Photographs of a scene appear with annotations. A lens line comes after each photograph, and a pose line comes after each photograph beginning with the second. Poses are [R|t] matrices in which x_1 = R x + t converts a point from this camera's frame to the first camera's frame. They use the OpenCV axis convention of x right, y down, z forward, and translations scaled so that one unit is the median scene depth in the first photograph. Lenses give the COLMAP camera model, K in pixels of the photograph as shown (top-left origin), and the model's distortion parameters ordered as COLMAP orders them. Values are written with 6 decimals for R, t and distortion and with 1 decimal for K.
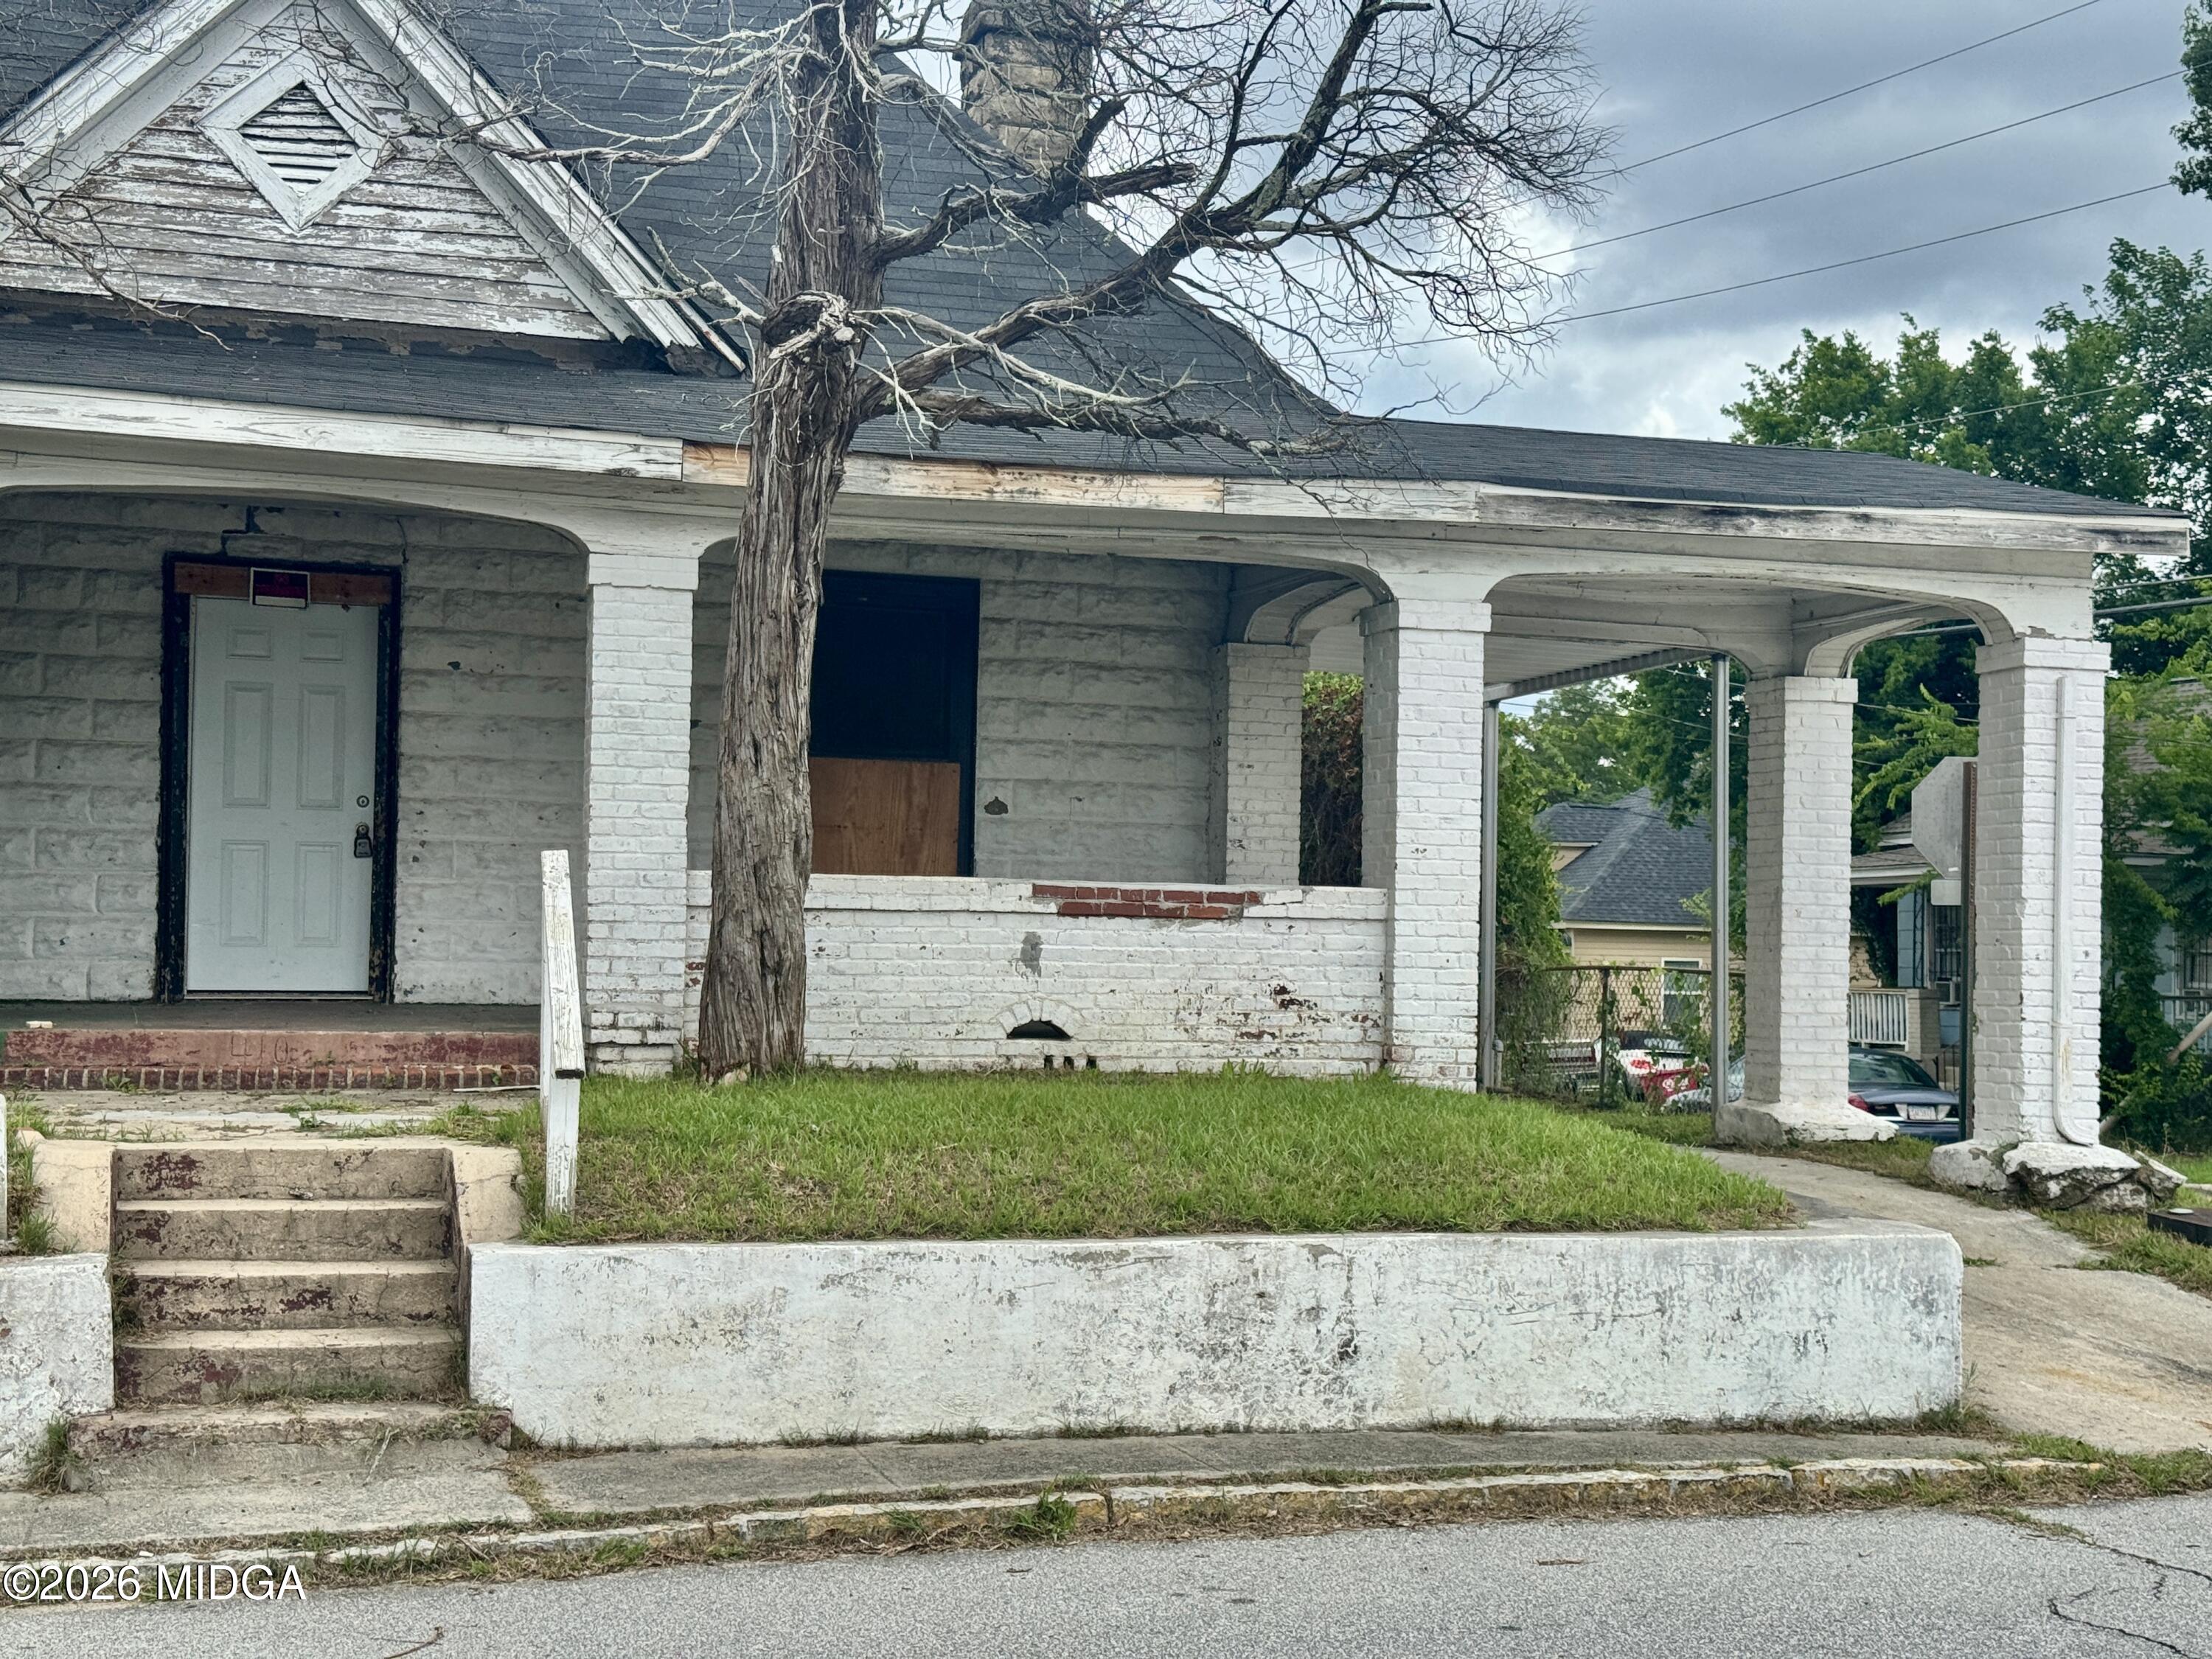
lens RADIAL K [[3100.6, 0, 1086.8], [0, 3100.6, 830.5], [0, 0, 1]] dist [0.161446, -0.196029]
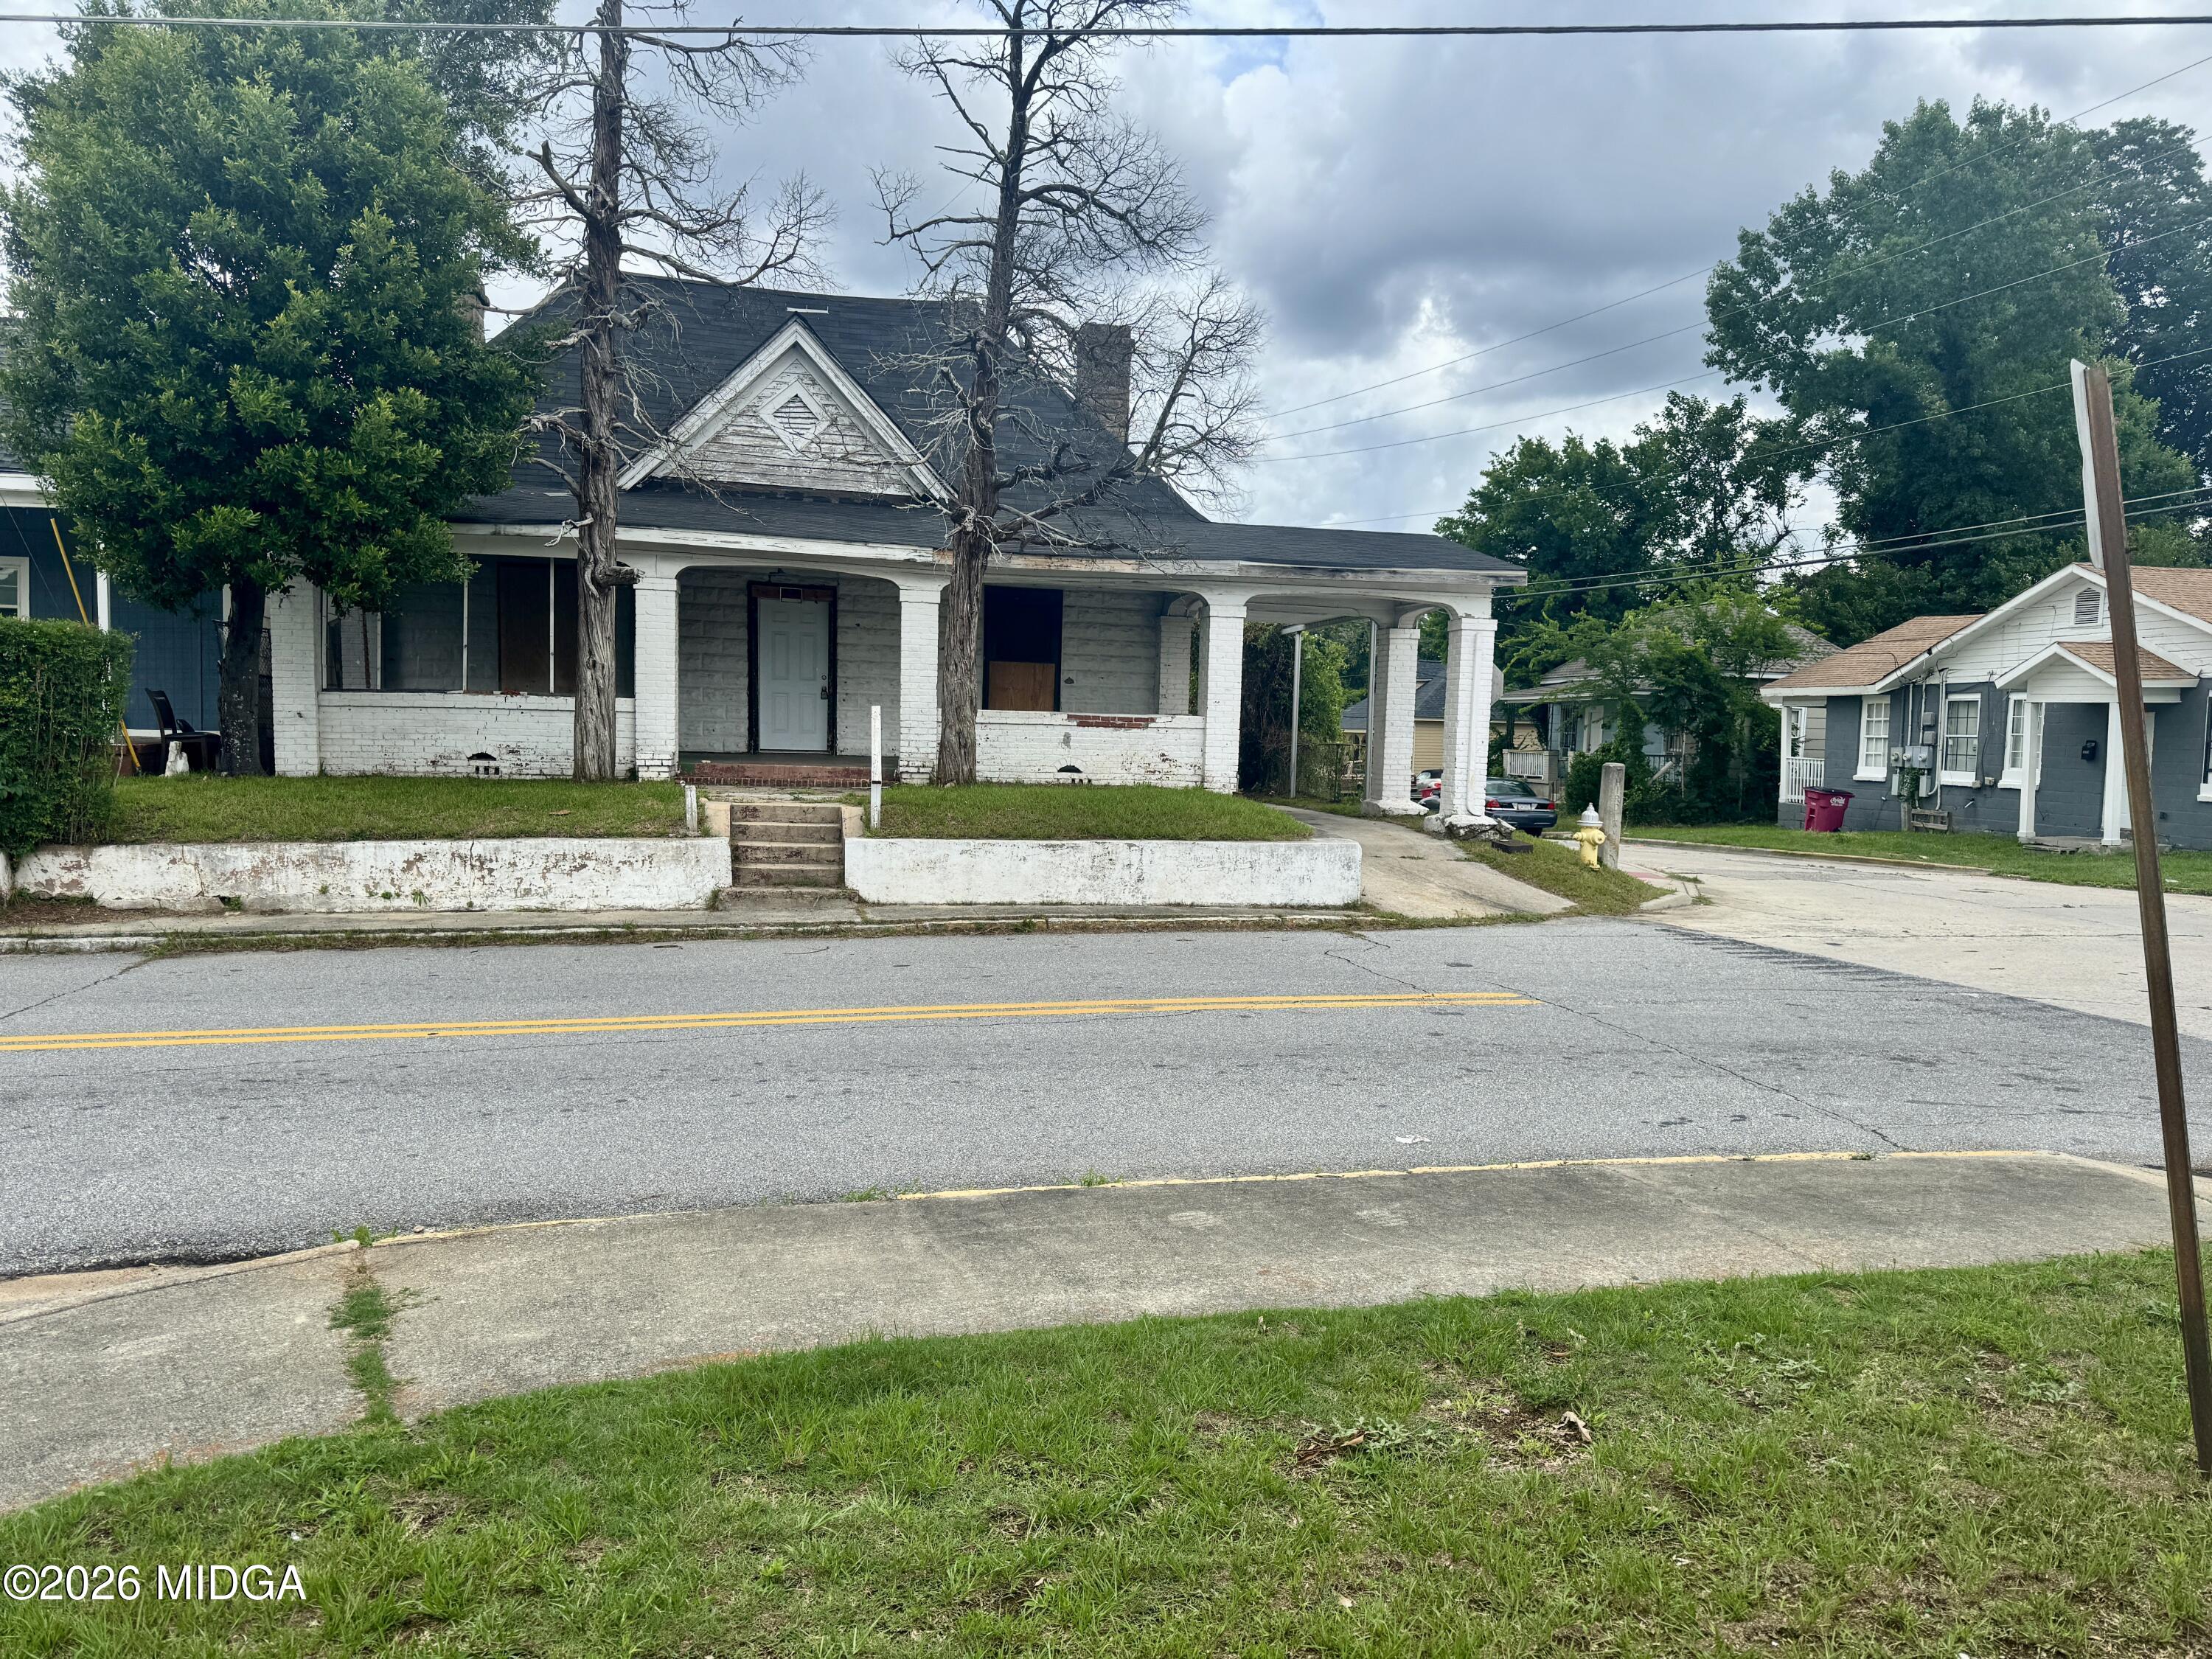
lens RADIAL K [[1580.9, 0, 1113.5], [0, 1580.9, 833.6], [0, 0, 1]] dist [0.149491, -0.268275]
pose [[0.997425, 0.013941, -0.070343, 0.118267], [-0.006321, 0.994195, 0.107405, -0.026907], [0.071432, -0.106684, 0.991724, -0.353167]]
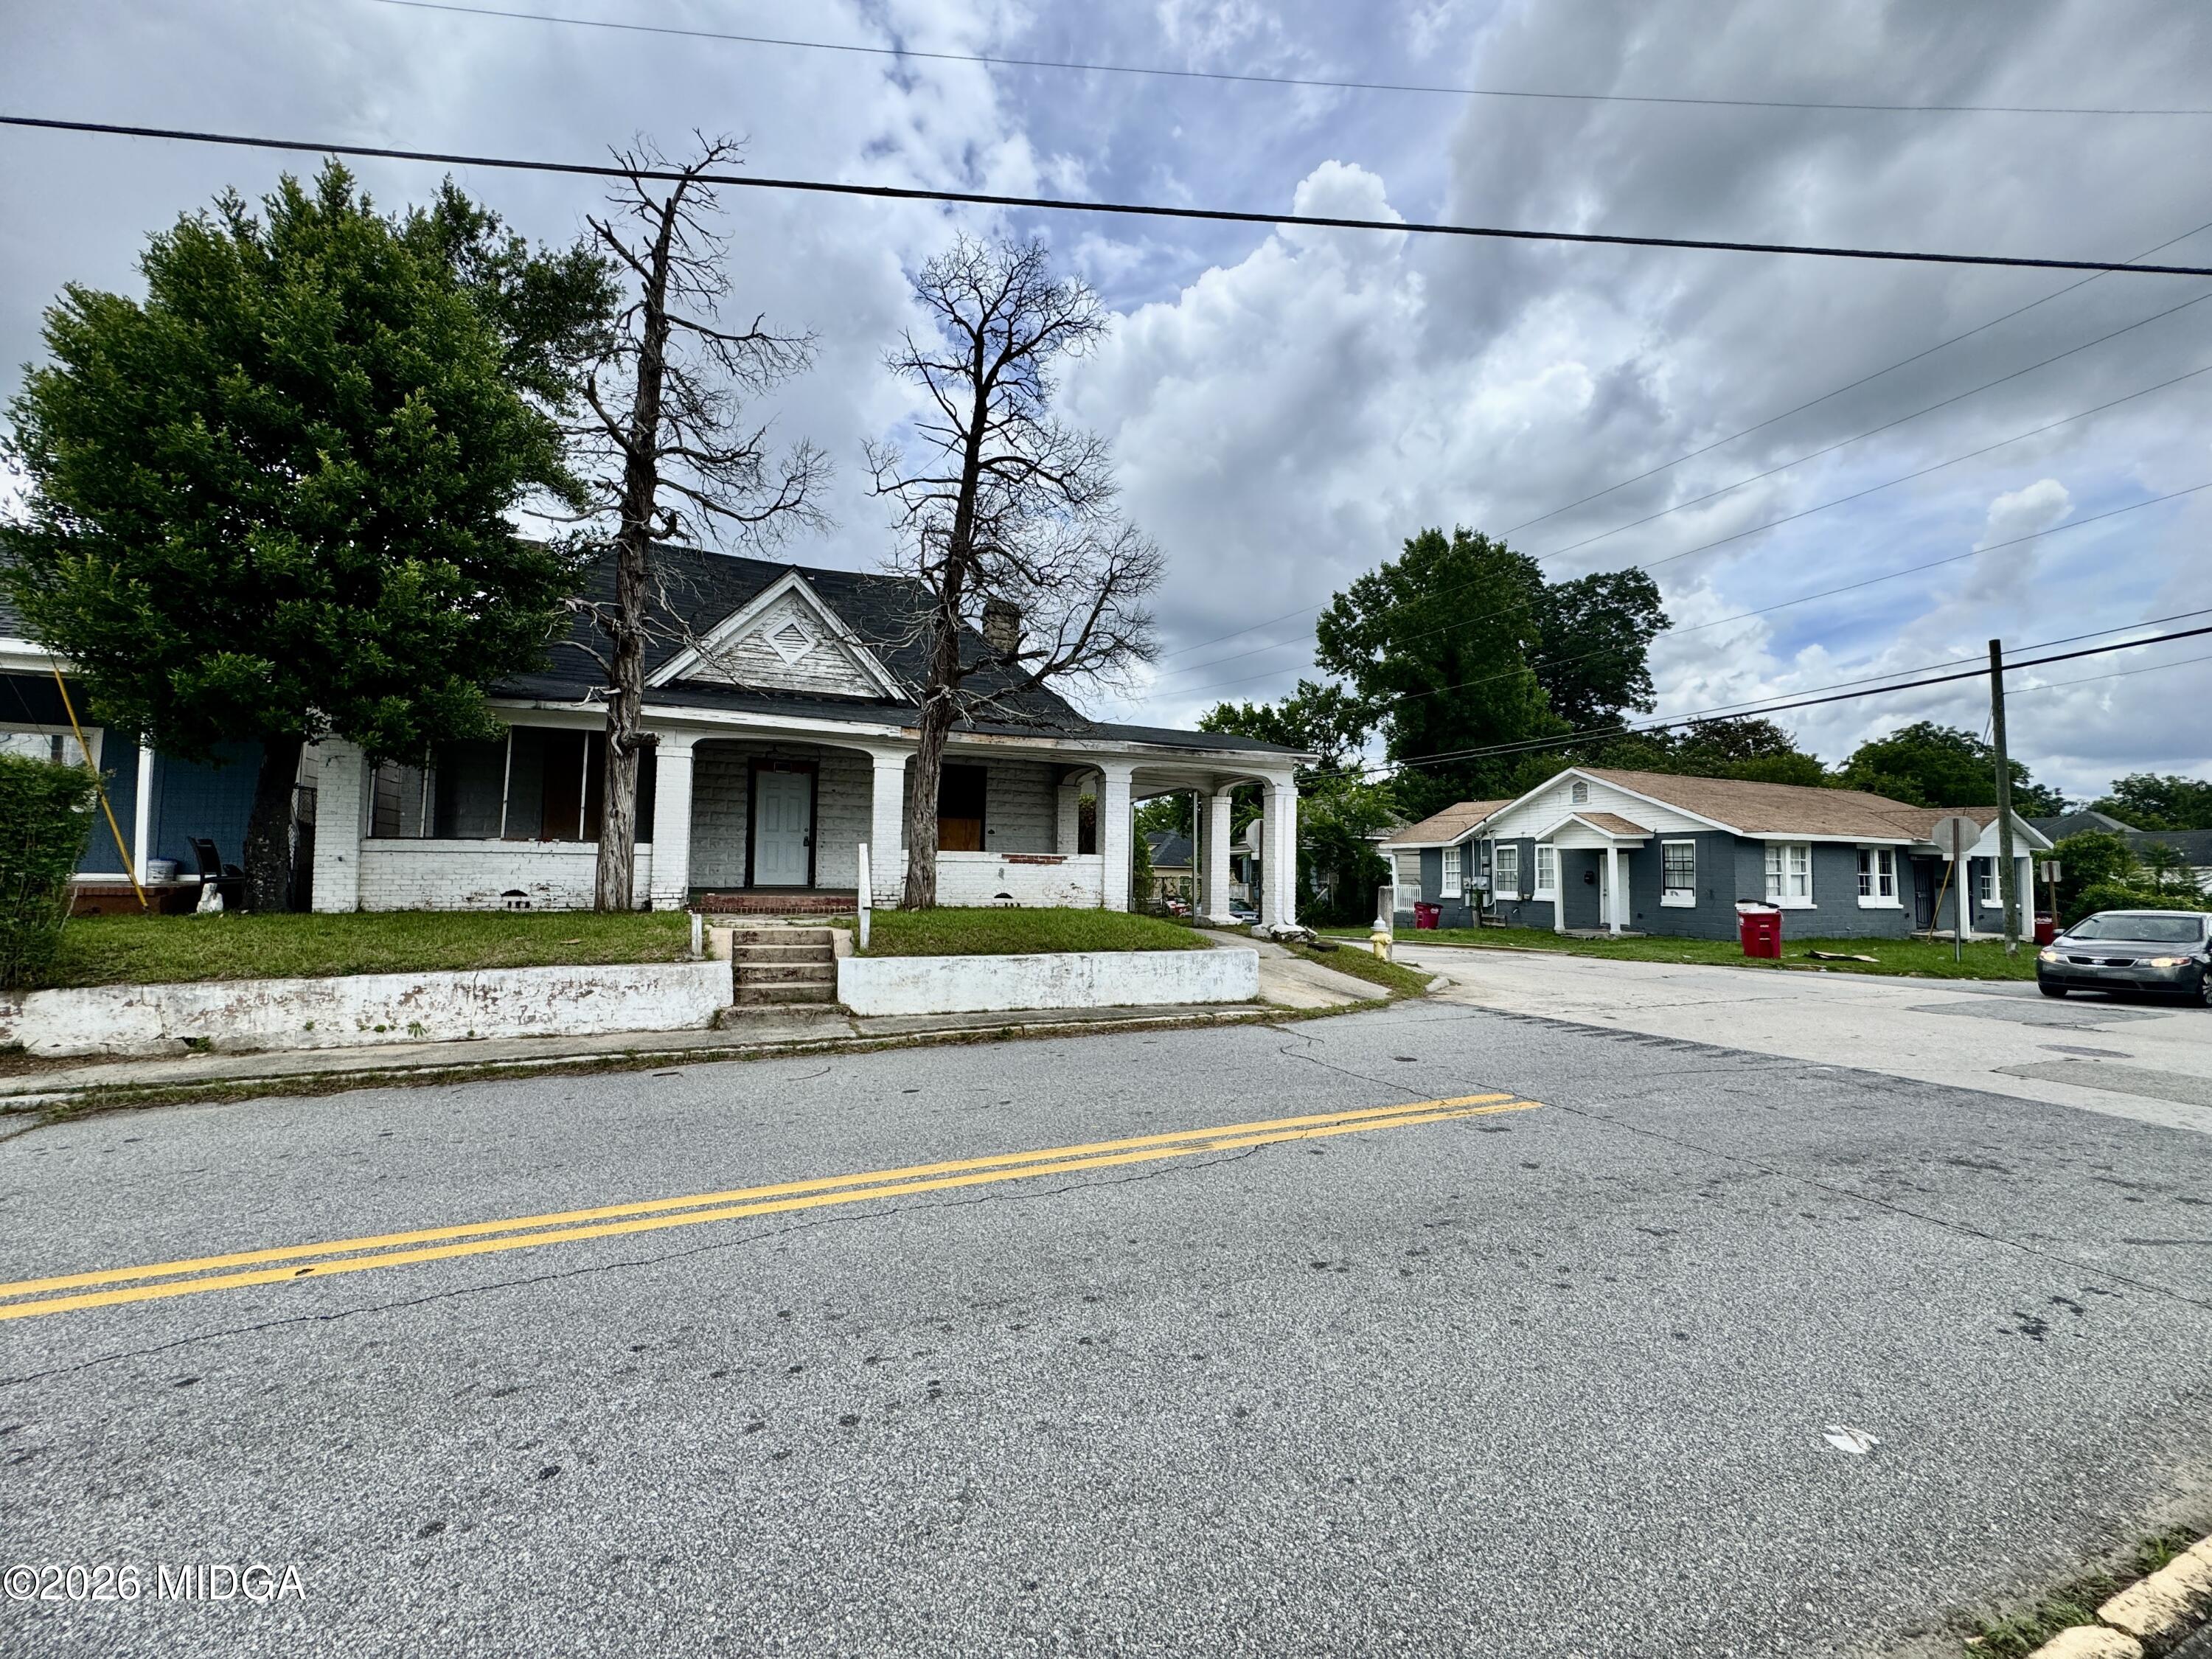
lens RADIAL K [[885.9, 0, 1103.6], [0, 885.9, 820.3], [0, 0, 1]] dist [-0.000993, 0.000086]
pose [[0.995301, 0.003648, 0.096765, -0.000046], [-0.001536, 0.999759, -0.021890, 0.001064], [-0.096822, 0.021639, 0.995066, -0.004370]]
